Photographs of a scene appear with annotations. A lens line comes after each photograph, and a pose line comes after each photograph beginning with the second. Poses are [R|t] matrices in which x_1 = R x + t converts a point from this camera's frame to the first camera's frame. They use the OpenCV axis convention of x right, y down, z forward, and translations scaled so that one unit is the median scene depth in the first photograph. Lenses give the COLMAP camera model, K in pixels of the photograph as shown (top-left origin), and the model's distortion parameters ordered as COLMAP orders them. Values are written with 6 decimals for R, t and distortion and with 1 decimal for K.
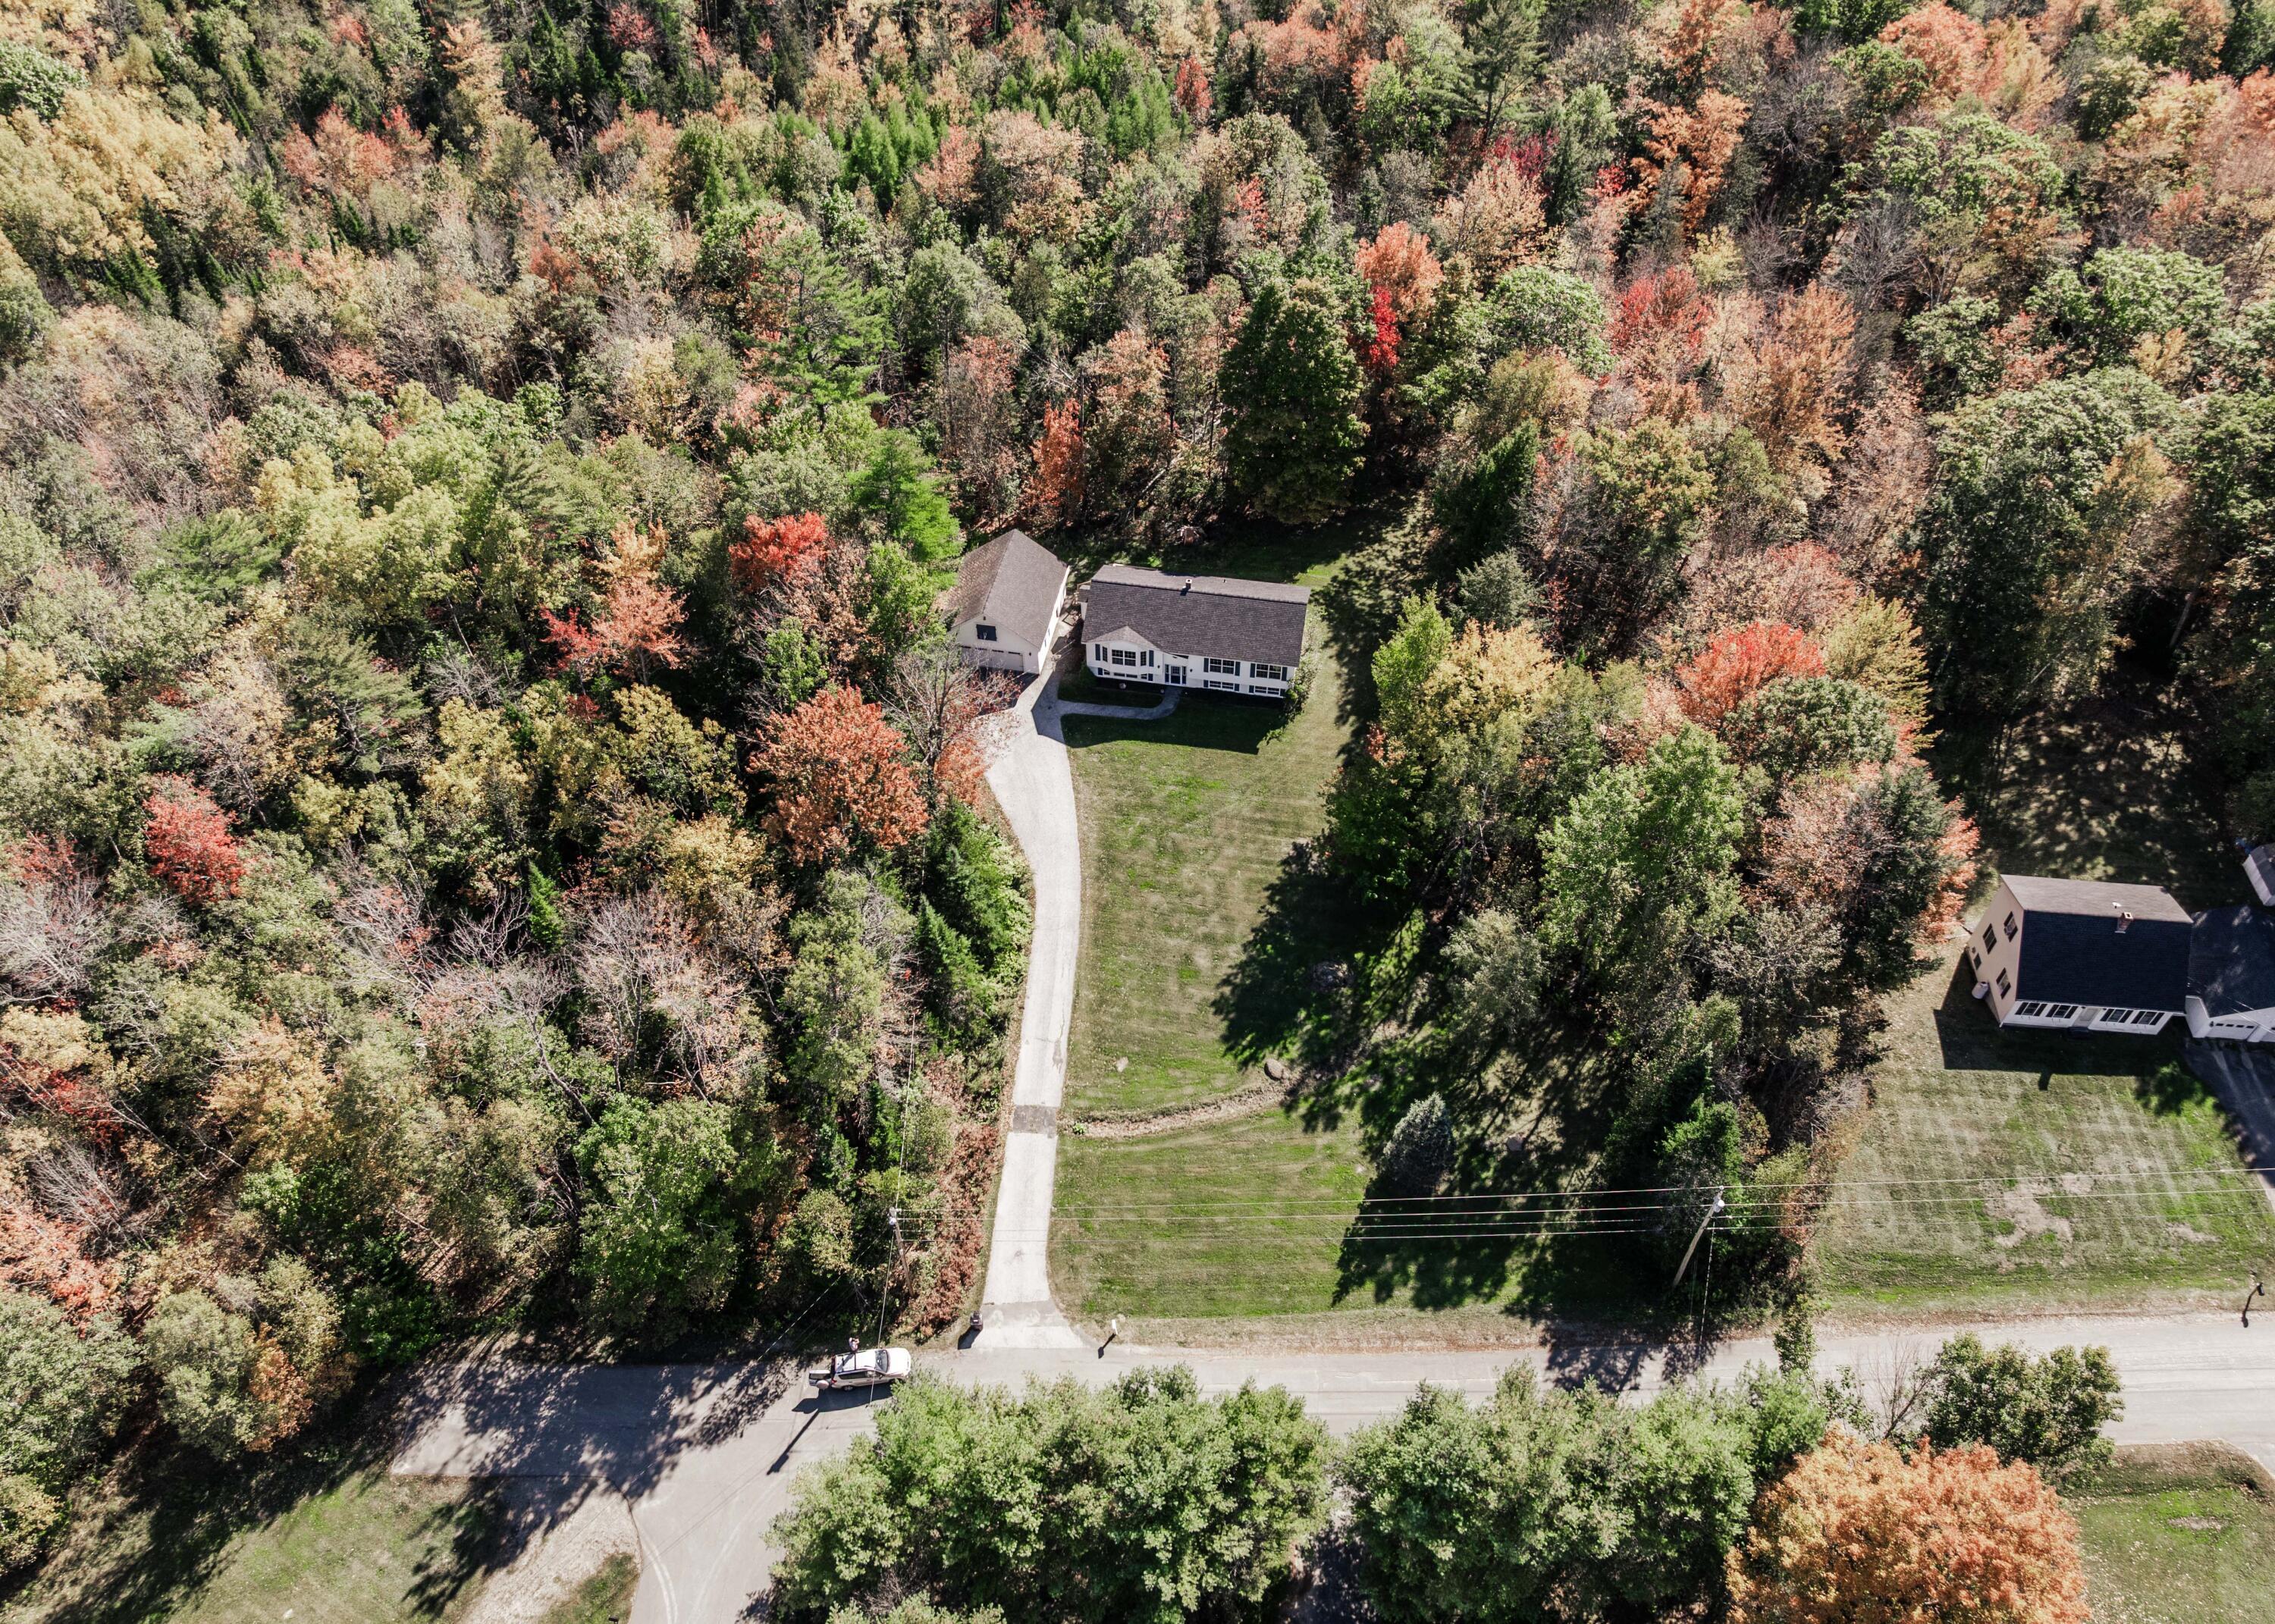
lens RADIAL K [[1630.5, 0, 1125.3], [0, 1630.5, 755.1], [0, 0, 1]] dist [-0.043105, 0.008768]
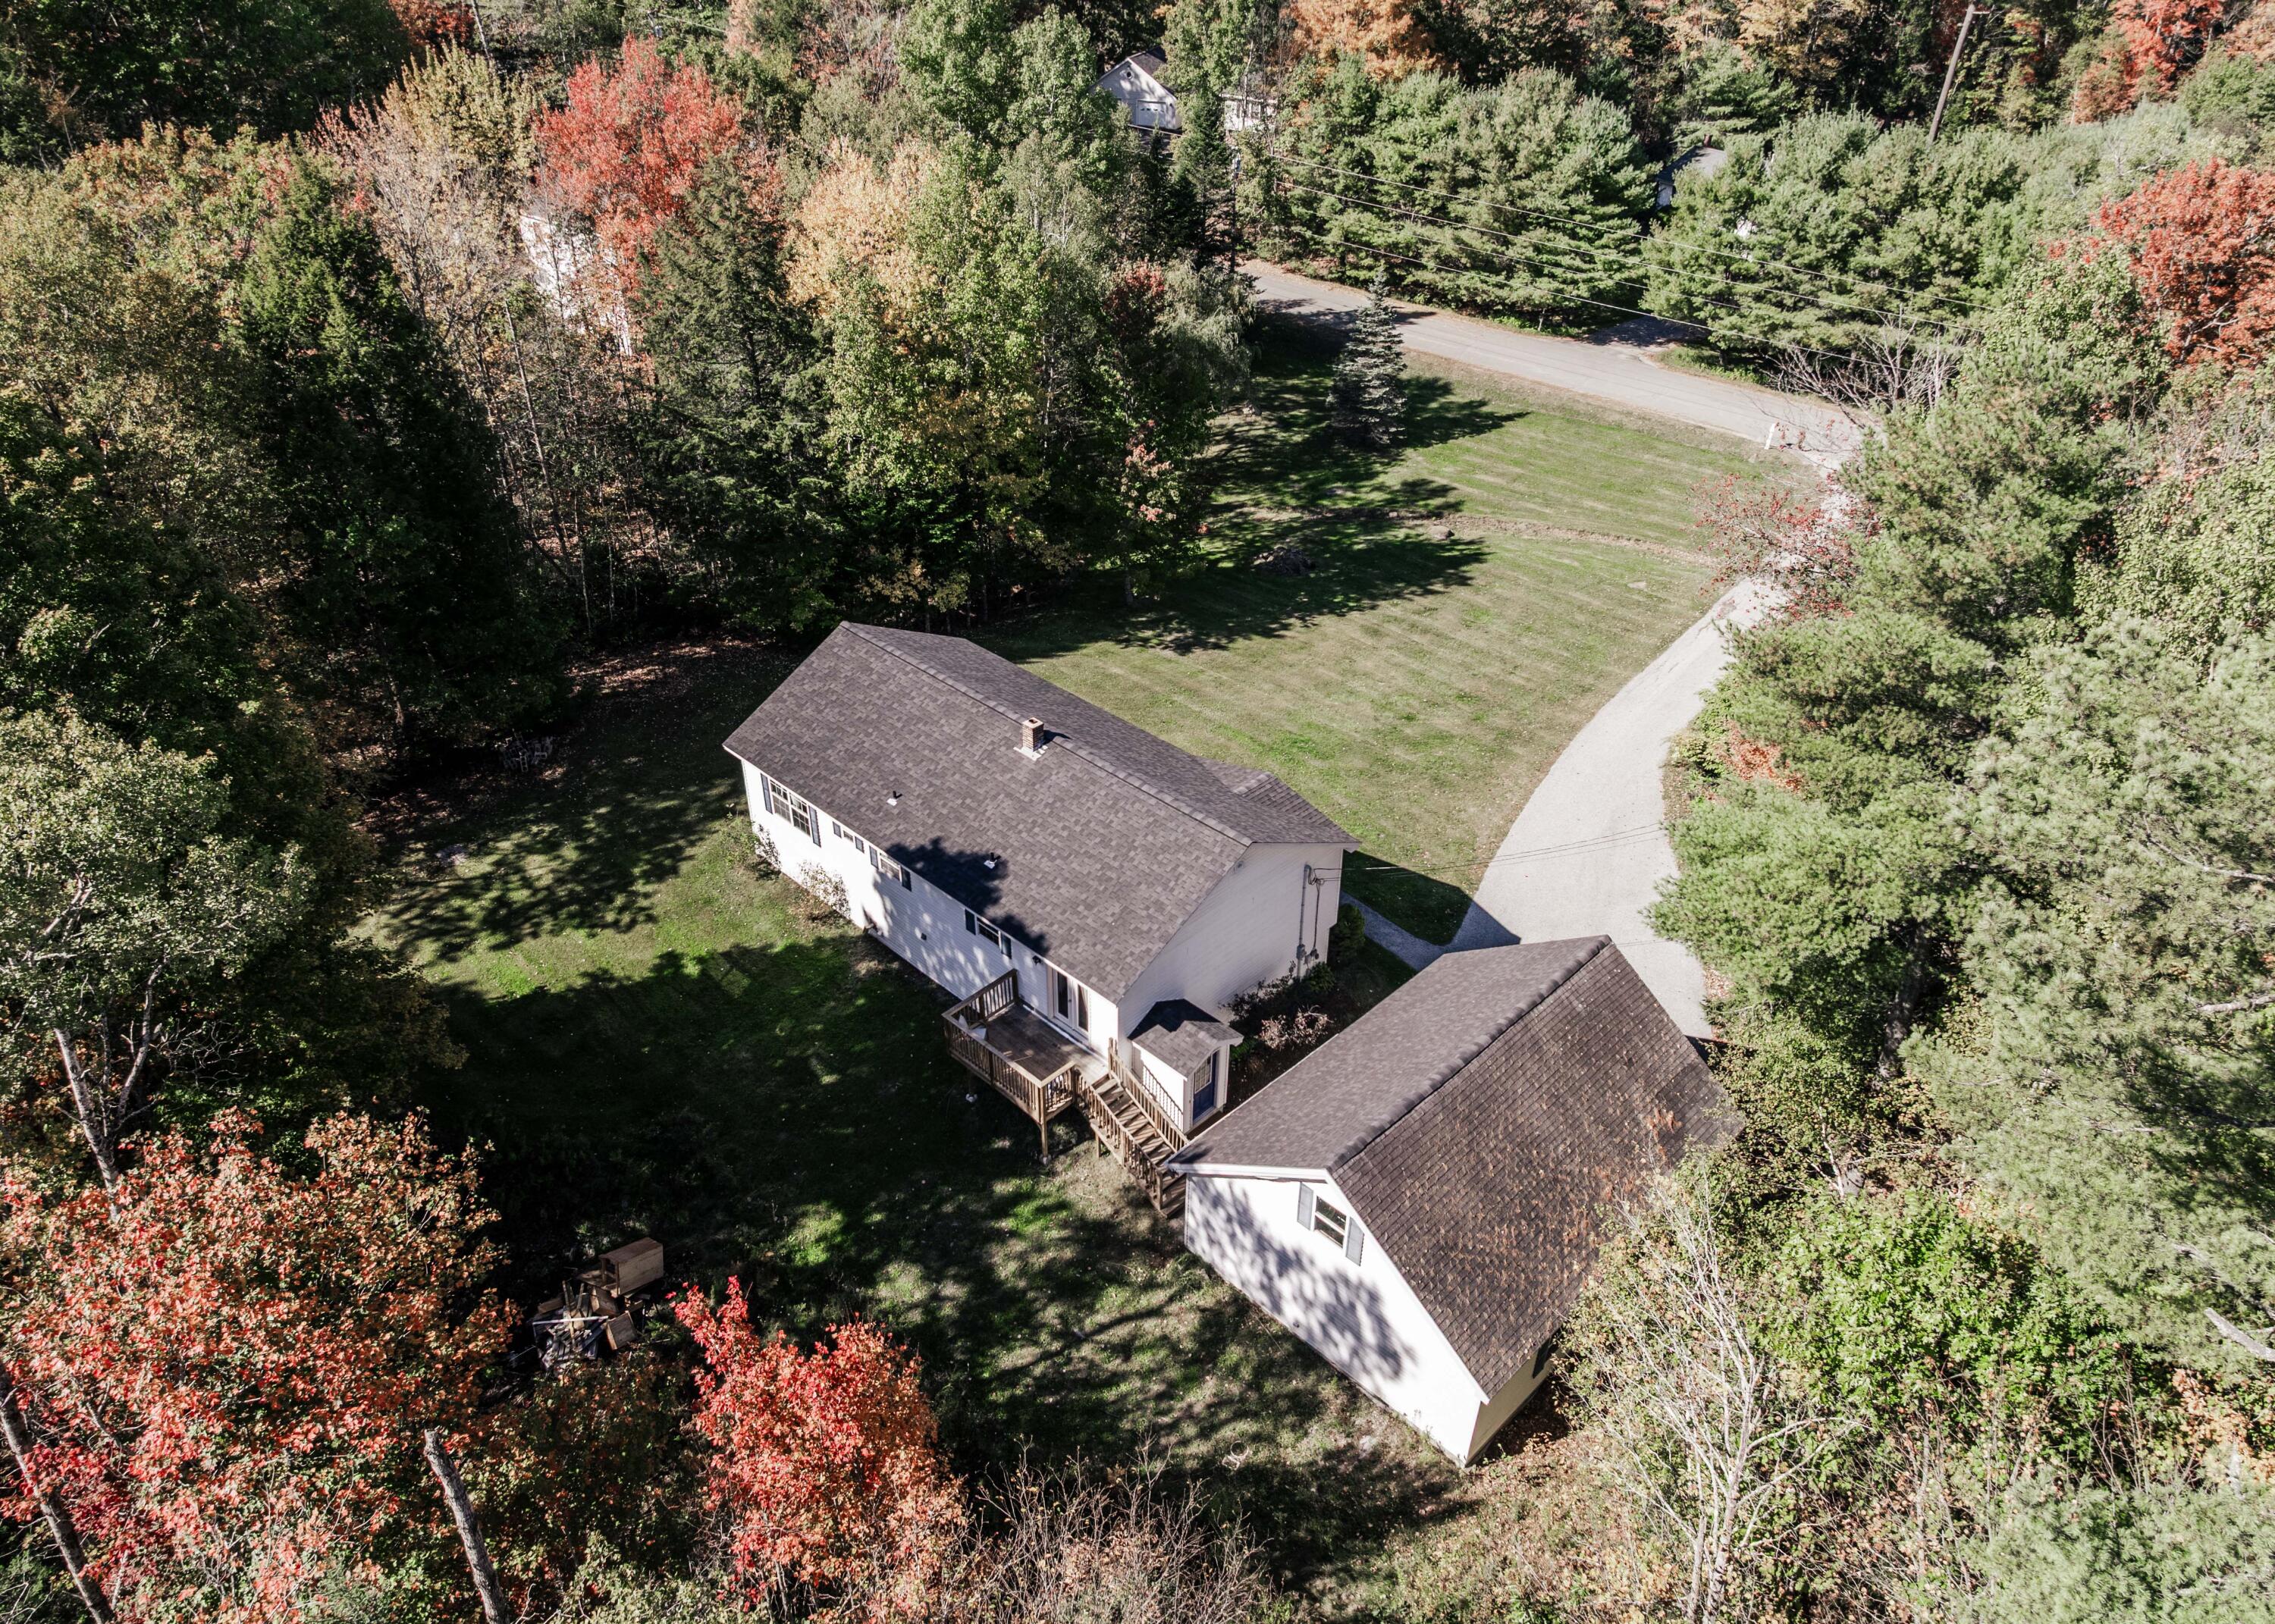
lens RADIAL K [[1602.8, 0, 1129.4], [0, 1602.8, 803.2], [0, 0, 1]] dist [-0.040940, -0.003730]
pose [[-0.823270, -0.301894, 0.480715, -0.171369], [0.415624, 0.256216, 0.872703, -0.448990], [-0.386631, 0.918266, -0.085461, 1.189694]]
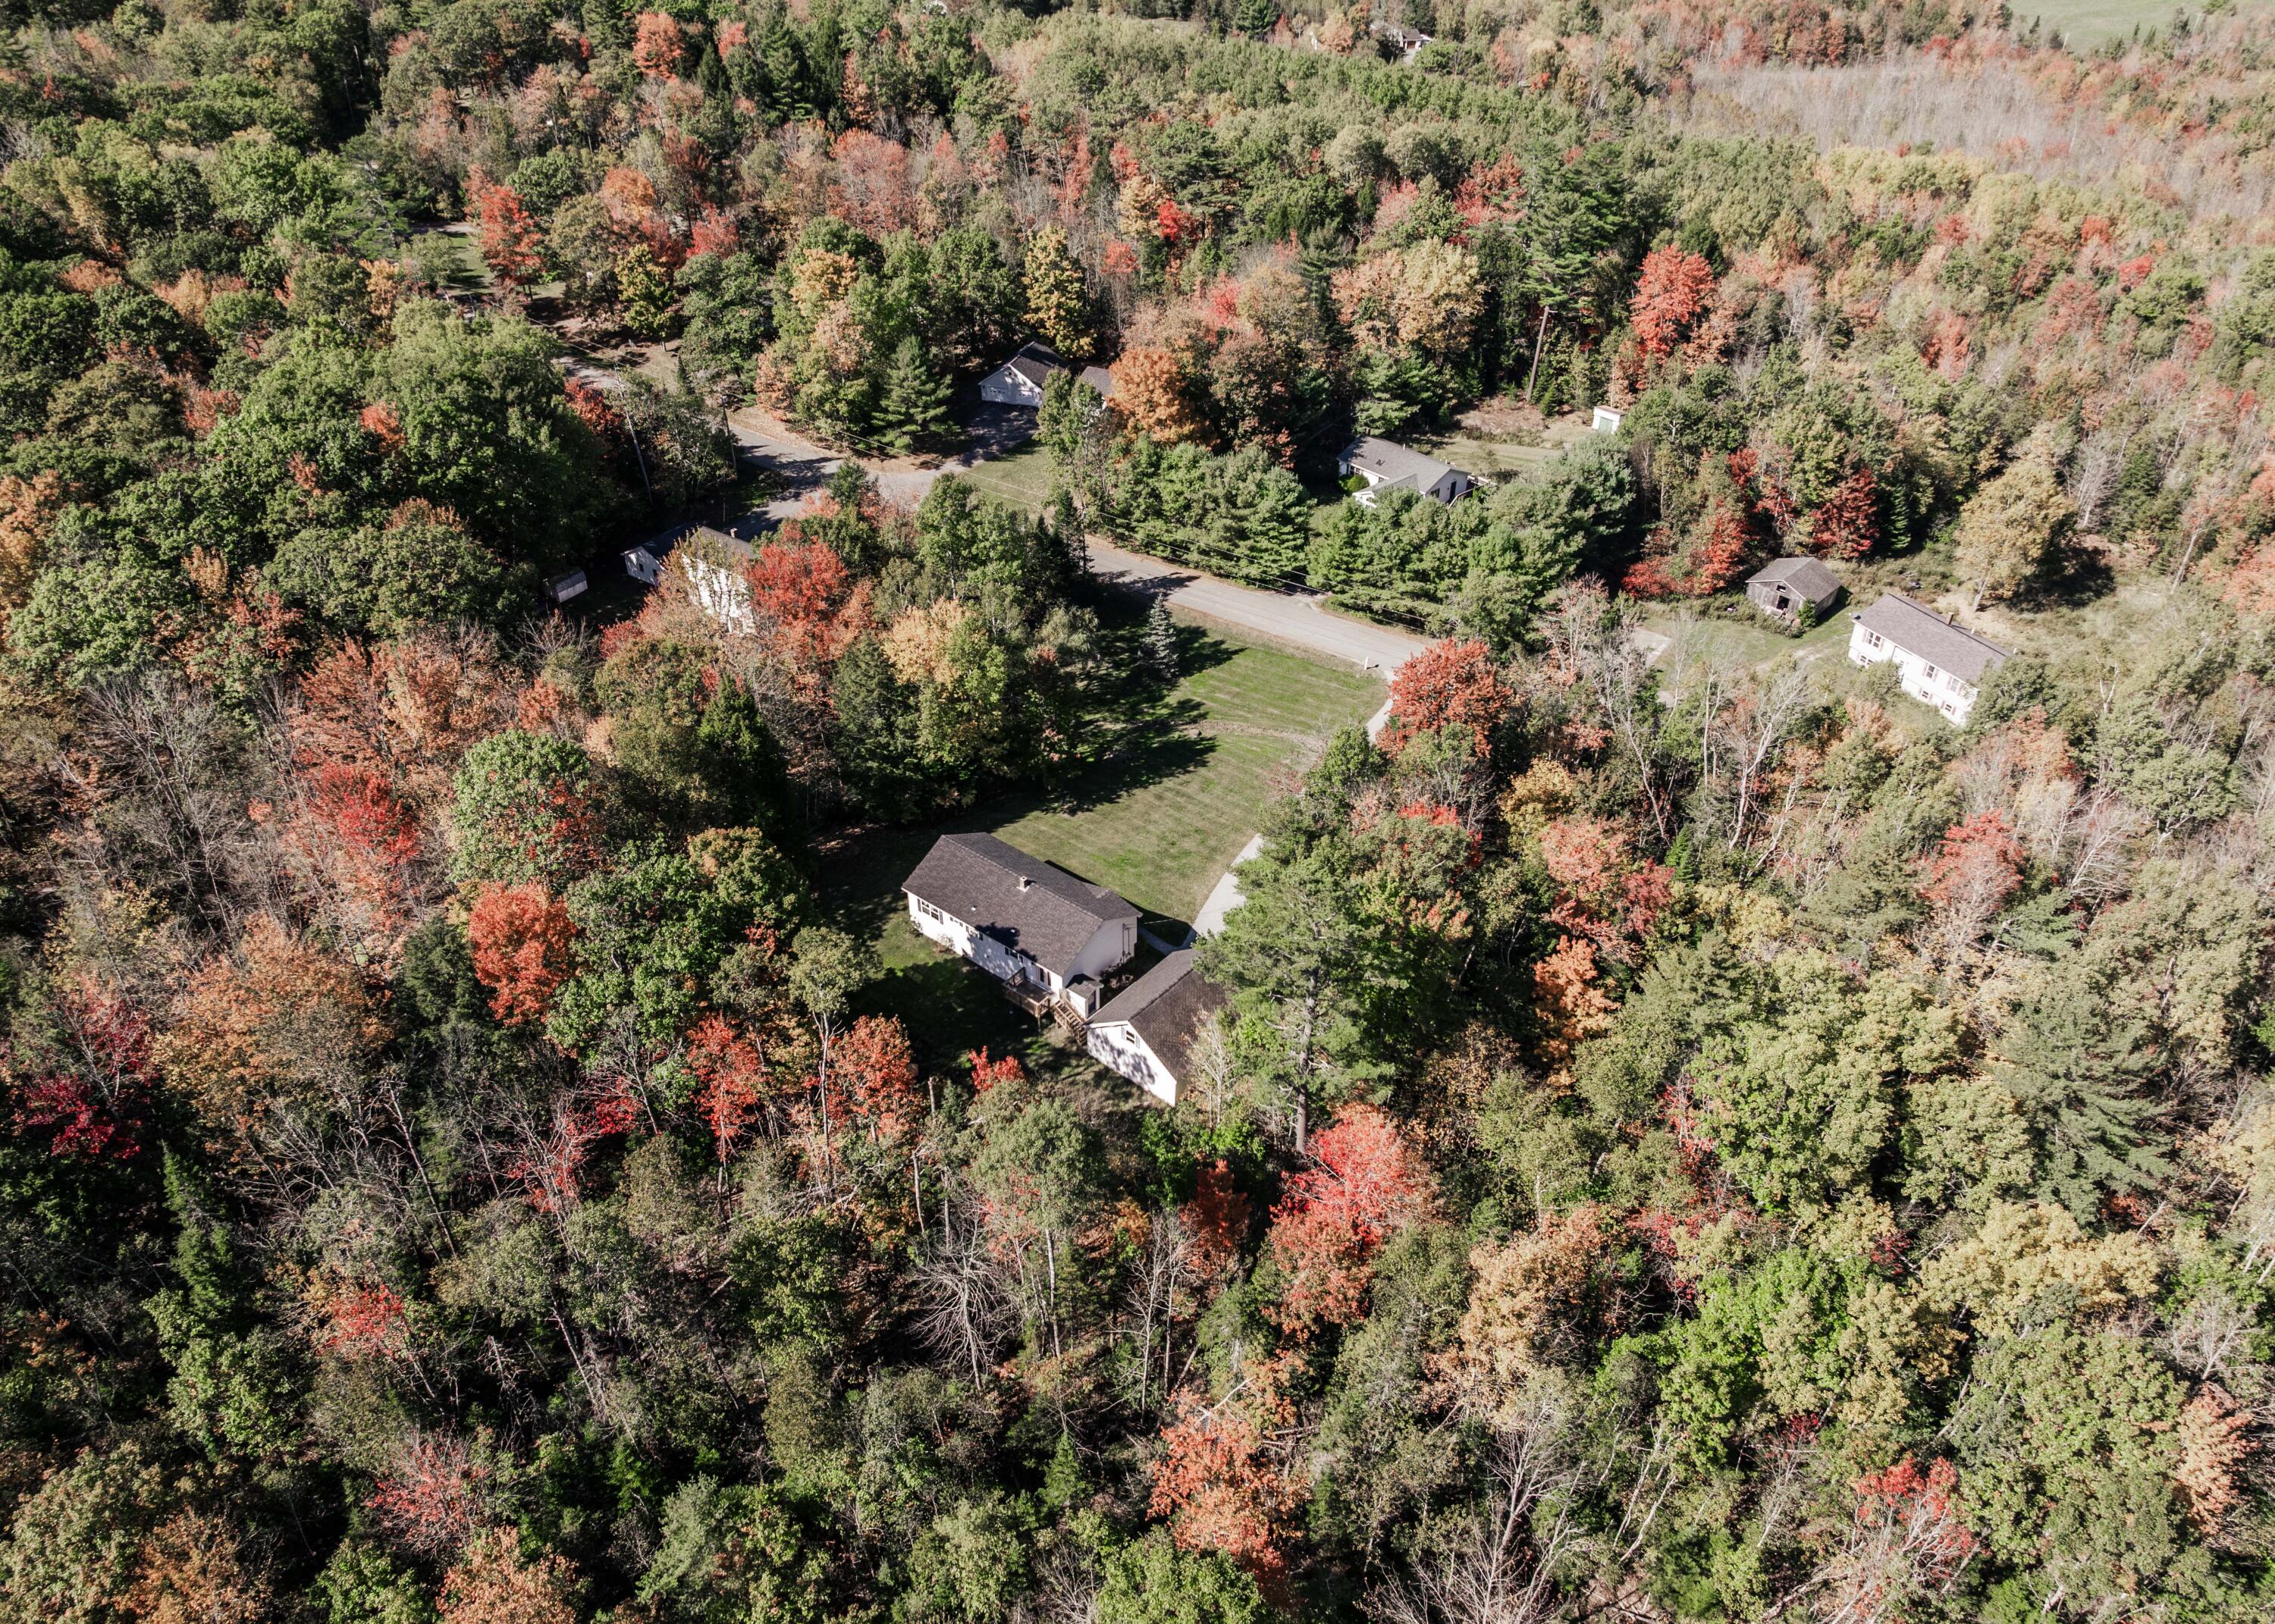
lens RADIAL K [[1602.8, 0, 1129.4], [0, 1602.8, 803.2], [0, 0, 1]] dist [-0.040940, -0.003730]
pose [[-0.872286, -0.264351, 0.411382, -0.459012], [0.362786, 0.214238, 0.906911, -1.103103], [-0.327876, 0.940330, -0.090975, 1.174727]]
